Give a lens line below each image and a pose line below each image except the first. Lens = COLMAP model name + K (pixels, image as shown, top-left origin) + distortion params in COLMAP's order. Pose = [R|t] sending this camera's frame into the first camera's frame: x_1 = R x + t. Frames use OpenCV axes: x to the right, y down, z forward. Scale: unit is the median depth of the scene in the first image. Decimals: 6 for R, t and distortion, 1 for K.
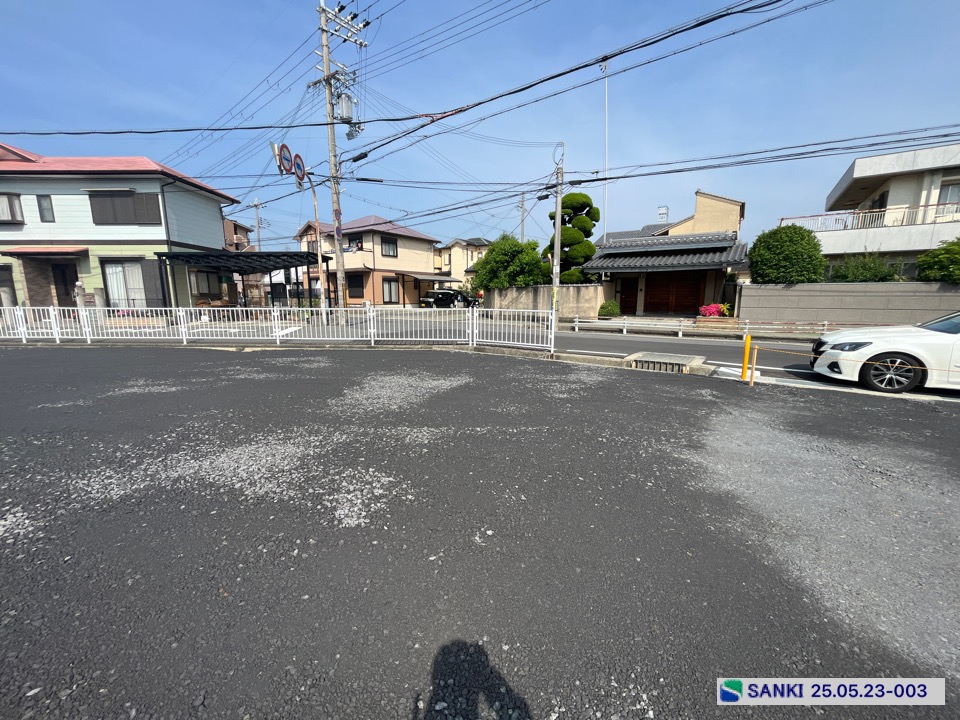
lens RADIAL K [[387.3, 0, 476.0], [0, 387.3, 362.3], [0, 0, 1]] dist [-0.003422, 0.000237]
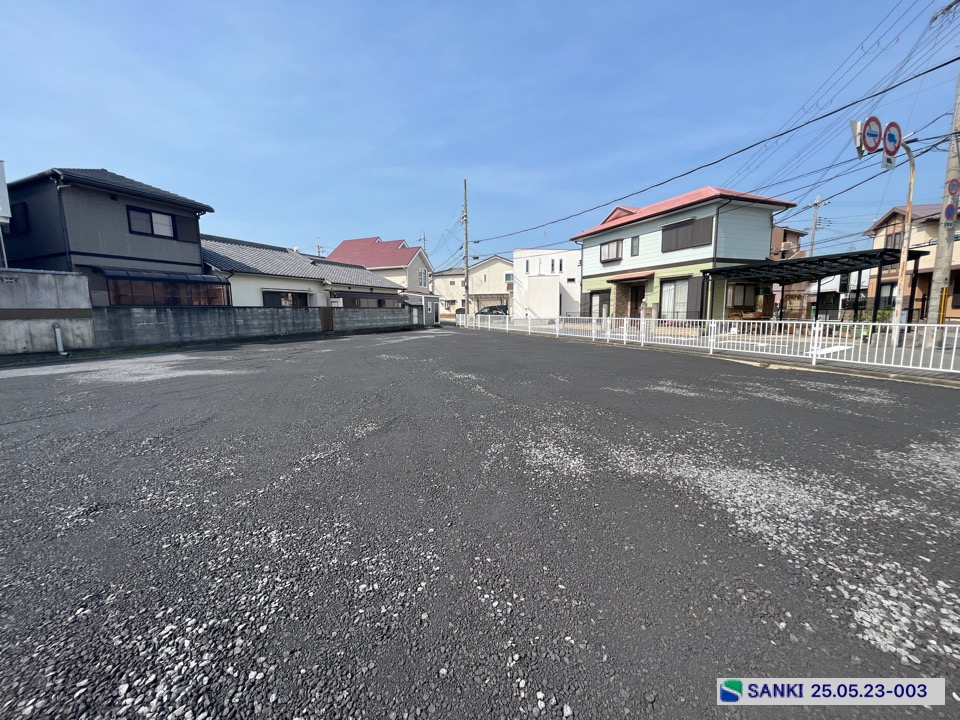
lens RADIAL K [[387.3, 0, 475.8], [0, 387.3, 362.8], [0, 0, 1]] dist [-0.003422, 0.000237]
pose [[0.364269, 0.116896, -0.923928, -0.002328], [-0.143791, 0.987254, 0.068217, -0.002232], [0.920126, 0.108003, 0.376435, 0.006221]]
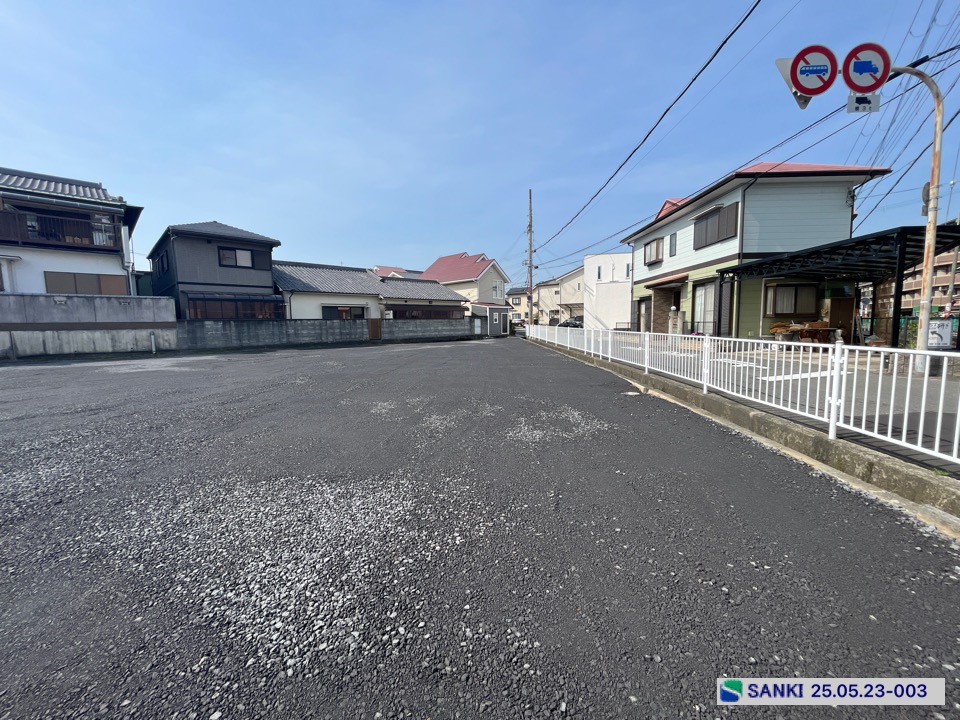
lens RADIAL K [[387.3, 0, 475.8], [0, 387.3, 362.9], [0, 0, 1]] dist [-0.003422, 0.000237]
pose [[-0.016225, 0.100176, -0.994837, 0.098820], [-0.151973, 0.983161, 0.101479, -0.084995], [0.988251, 0.152835, -0.000728, 0.518864]]
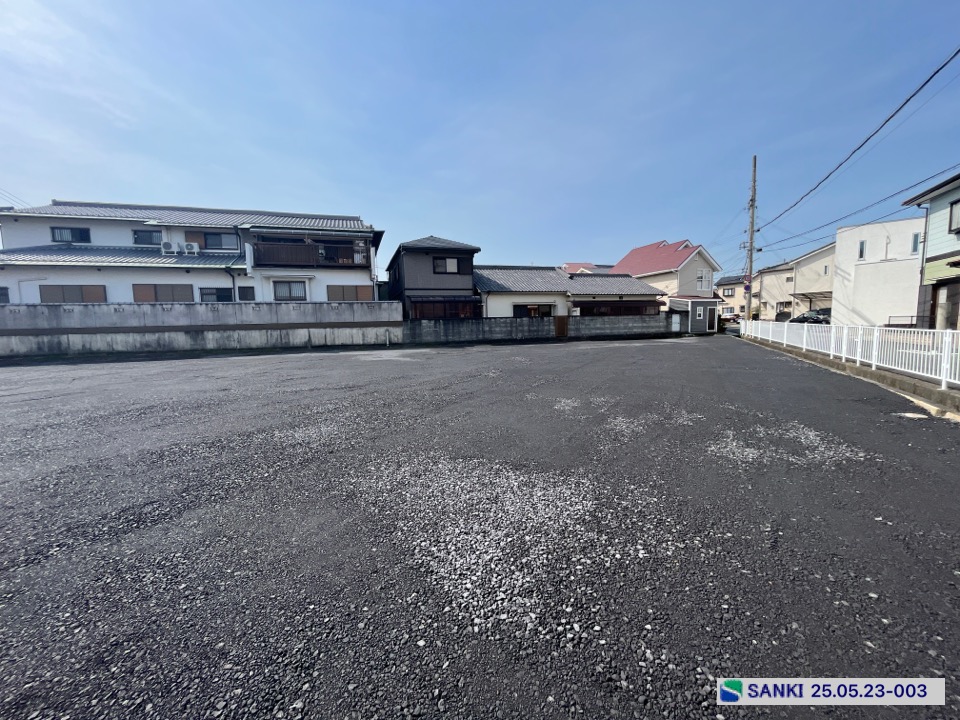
lens RADIAL K [[387.3, 0, 476.0], [0, 387.3, 363.1], [0, 0, 1]] dist [-0.003422, 0.000237]
pose [[-0.467203, 0.098357, -0.878662, 0.100944], [-0.124952, 0.976474, 0.175745, -0.085634], [0.875276, 0.191899, -0.443922, 0.519018]]
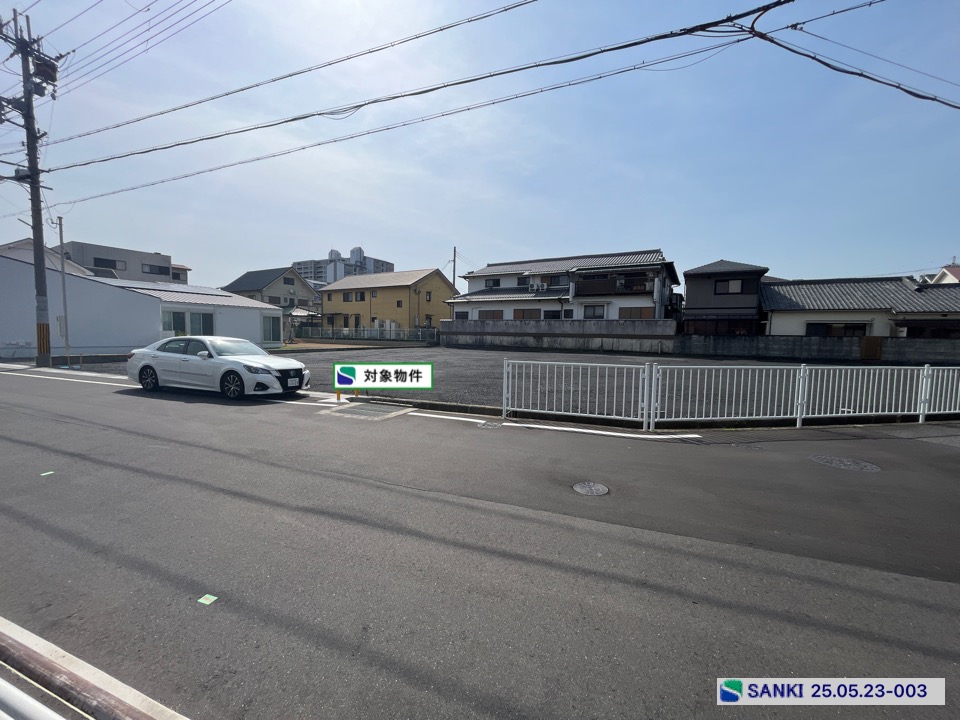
lens RADIAL K [[387.3, 0, 476.3], [0, 387.3, 362.4], [0, 0, 1]] dist [-0.003422, 0.000237]
pose [[-0.967489, 0.000619, -0.252911, 0.305792], [-0.060827, 0.970075, 0.235063, -0.207003], [0.245488, 0.242804, -0.938500, 1.161824]]
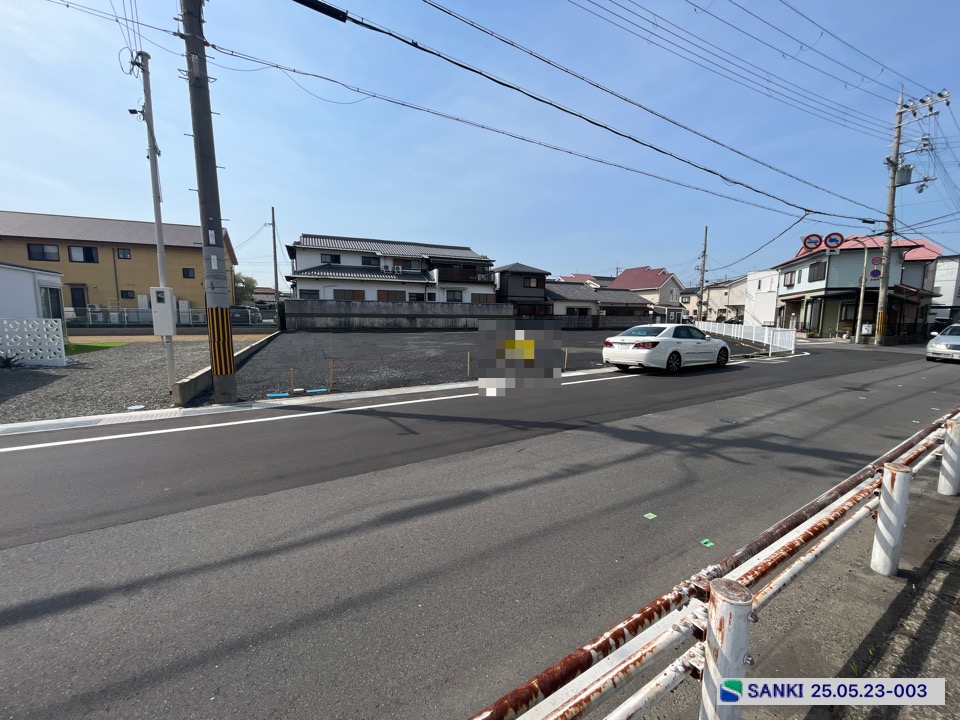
lens RADIAL K [[387.3, 0, 476.0], [0, 387.3, 362.8], [0, 0, 1]] dist [-0.003422, 0.000237]
pose [[-0.382650, 0.105348, -0.917868, 1.521246], [-0.163585, 0.970055, 0.179535, -0.061804], [0.909296, 0.218849, -0.353958, 0.324323]]
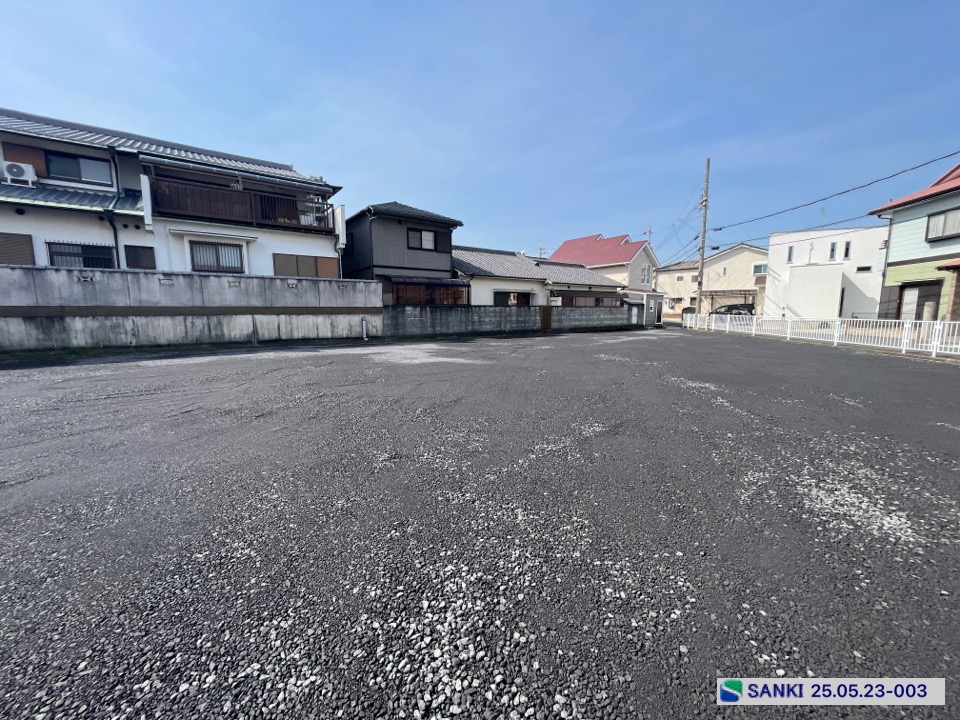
lens RADIAL K [[387.3, 0, 476.0], [0, 387.3, 362.7], [0, 0, 1]] dist [-0.003422, 0.000237]
pose [[-0.158704, 0.127916, -0.979005, -0.005204], [-0.160270, 0.975083, 0.153384, 0.000591], [0.974231, 0.181248, -0.134248, -0.011259]]
